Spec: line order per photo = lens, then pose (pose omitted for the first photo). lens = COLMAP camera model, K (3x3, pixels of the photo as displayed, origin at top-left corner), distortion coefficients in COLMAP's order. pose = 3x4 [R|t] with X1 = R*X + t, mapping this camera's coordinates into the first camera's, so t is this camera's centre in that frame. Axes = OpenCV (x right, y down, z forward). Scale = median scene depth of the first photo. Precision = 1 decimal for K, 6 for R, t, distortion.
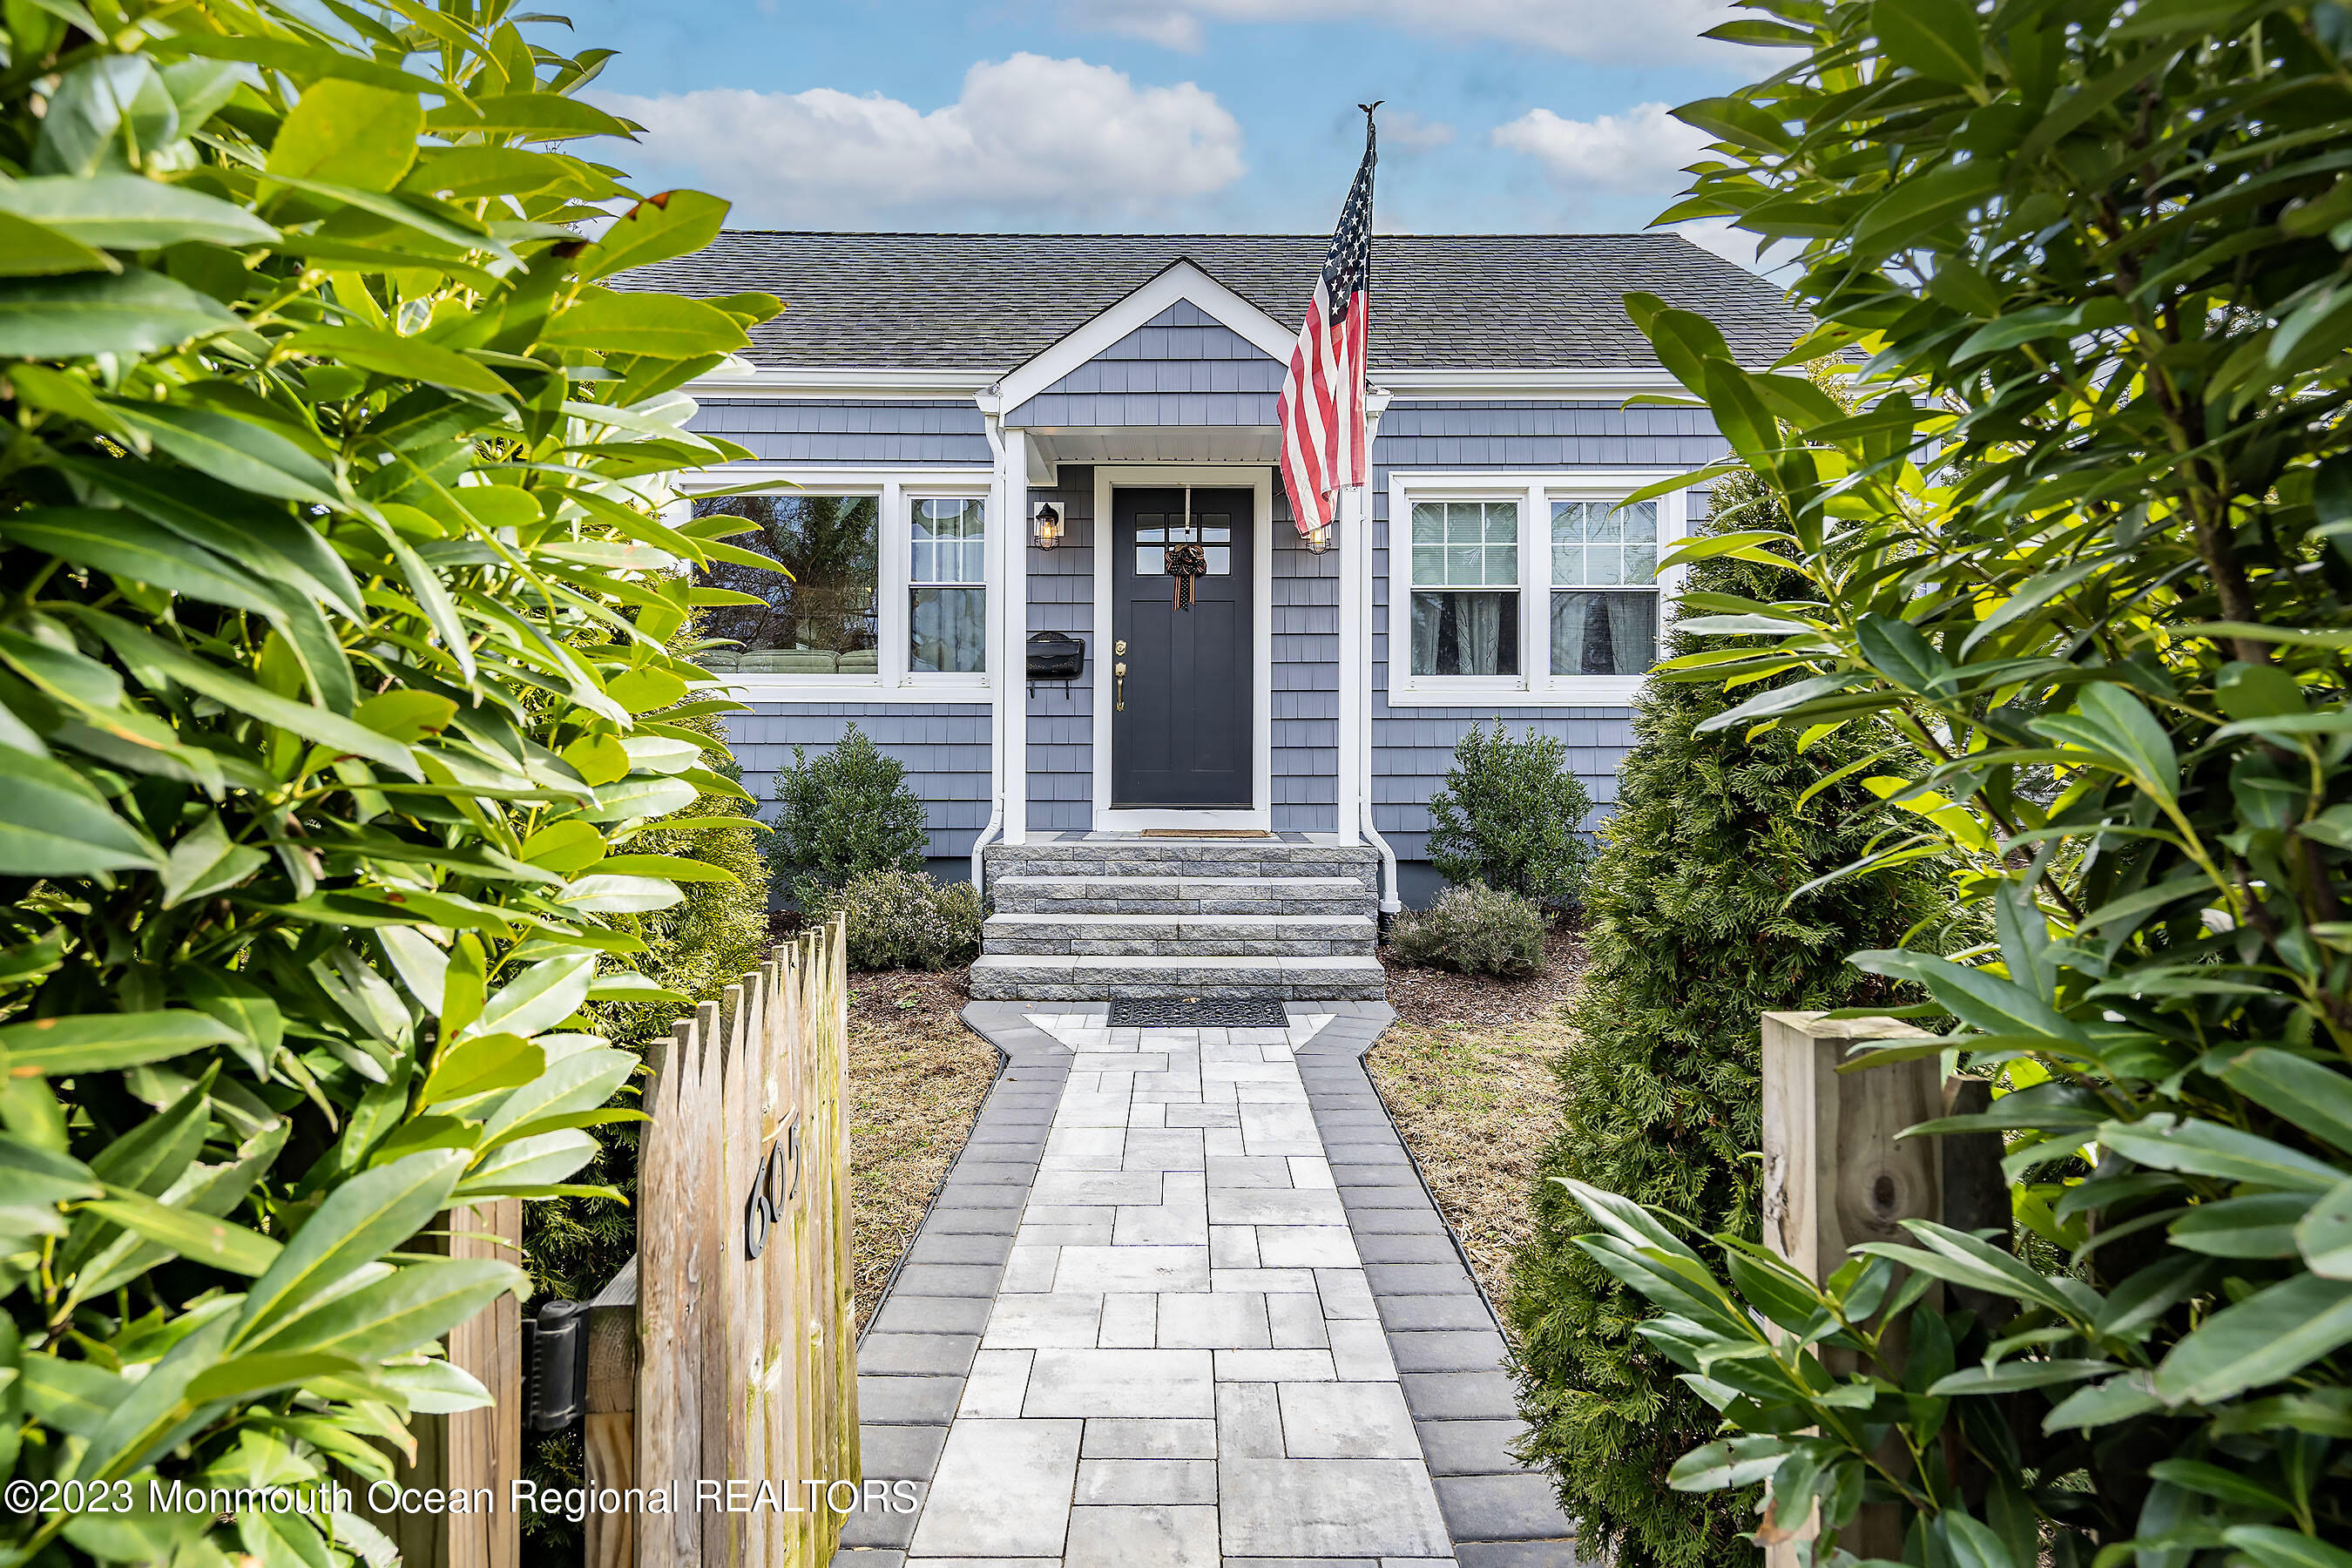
lens RADIAL K [[1129.8, 0, 1186.3], [0, 1129.8, 792.2], [0, 0, 1]] dist [-0.000460, -0.000342]
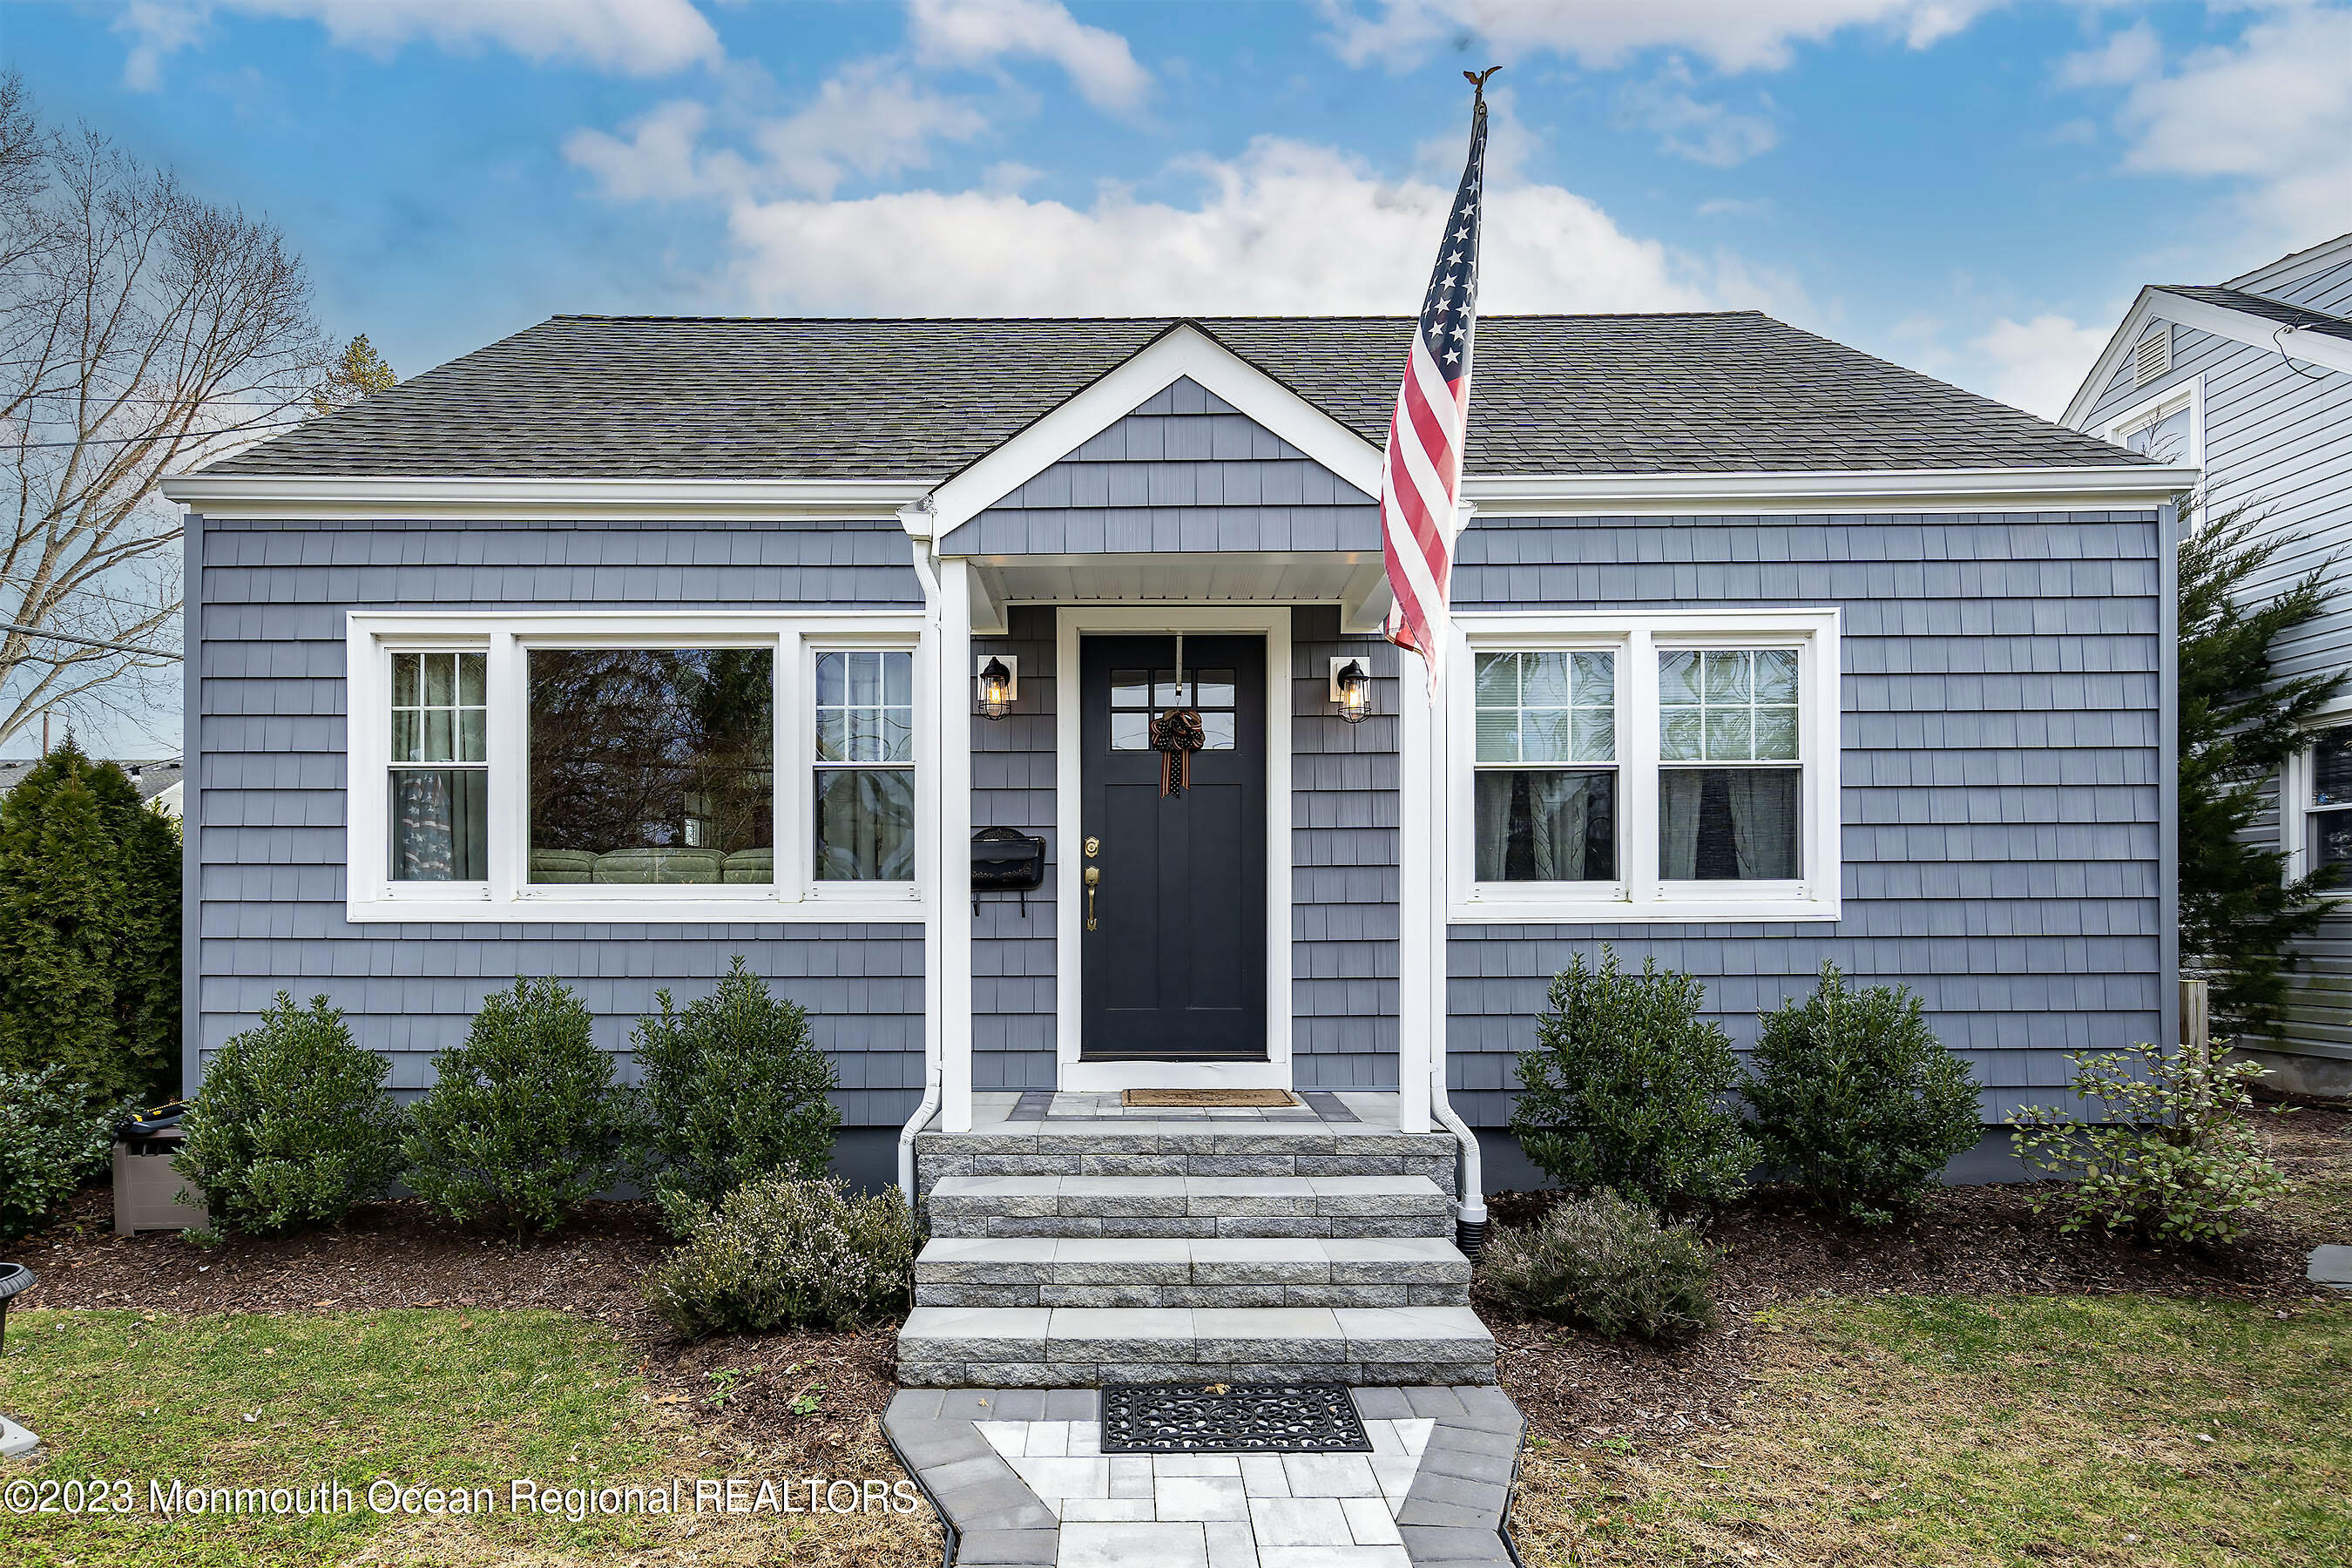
lens RADIAL K [[1129.8, 0, 1097.5], [0, 1129.8, 940.1], [0, 0, 1]] dist [-0.000460, -0.000342]
pose [[0.999935, -0.002759, -0.011103, -0.047373], [0.002922, 0.999888, 0.014698, -0.078248], [0.011061, -0.014730, 0.999830, 0.245695]]
